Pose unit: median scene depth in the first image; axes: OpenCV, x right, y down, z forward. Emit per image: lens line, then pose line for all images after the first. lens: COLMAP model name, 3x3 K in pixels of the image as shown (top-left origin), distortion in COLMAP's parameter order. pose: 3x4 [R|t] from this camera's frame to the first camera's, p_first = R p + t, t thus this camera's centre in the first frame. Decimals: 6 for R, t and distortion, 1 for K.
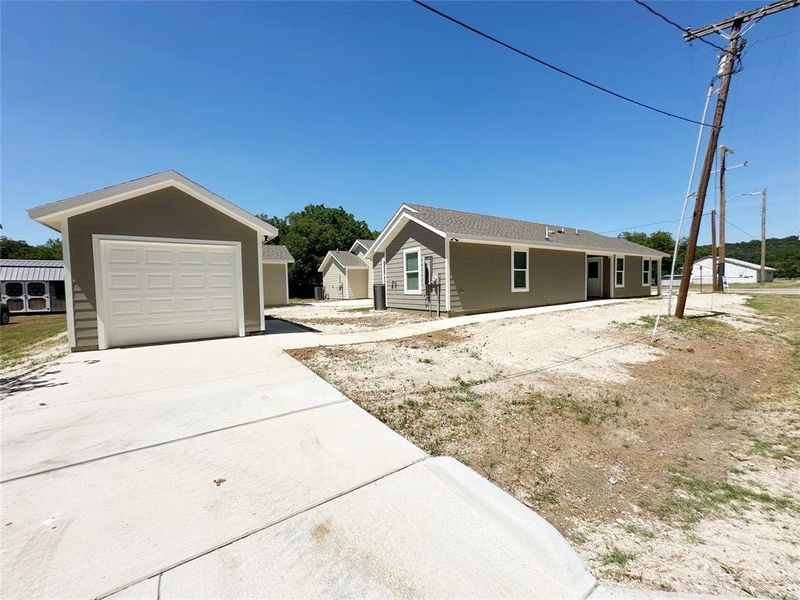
lens RADIAL K [[322.2, 0, 398.8], [0, 322.2, 300.6], [0, 0, 1]] dist [-0.000967, 0.000082]
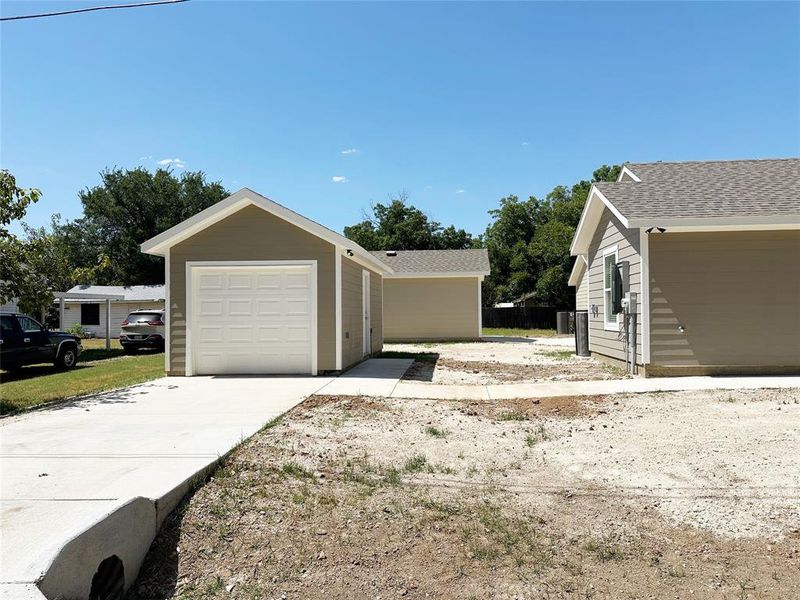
lens RADIAL K [[558.7, 0, 403.7], [0, 558.7, 308.5], [0, 0, 1]] dist [0.119630, -0.173217]
pose [[0.780080, 0.008317, -0.625624, 0.368431], [-0.035045, 0.998923, -0.030418, -0.014909], [0.624697, 0.045654, 0.779531, 0.021333]]
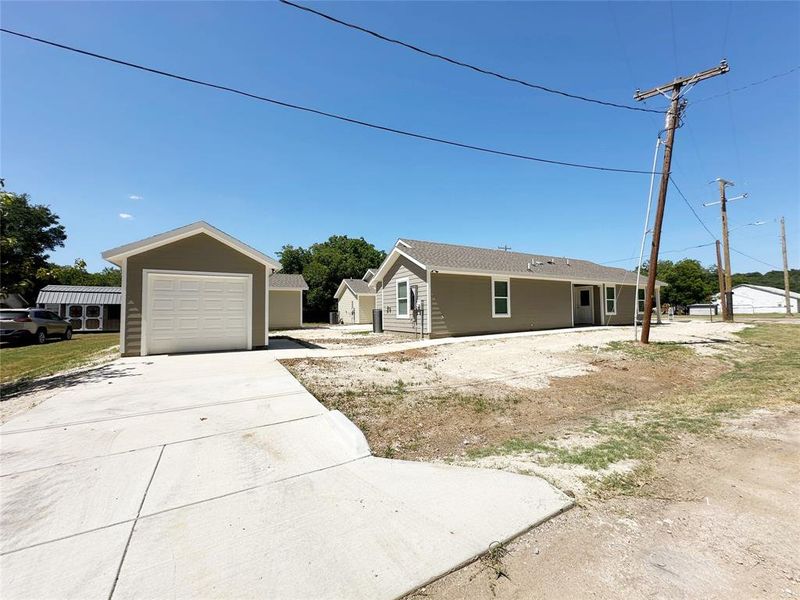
lens RADIAL K [[322.2, 0, 398.8], [0, 322.2, 300.6], [0, 0, 1]] dist [-0.000967, 0.000082]
pose [[0.996940, 0.007063, -0.077857, 0.115576], [-0.013512, 0.996489, -0.082629, 0.011212], [0.077000, 0.083429, 0.993534, -0.128220]]
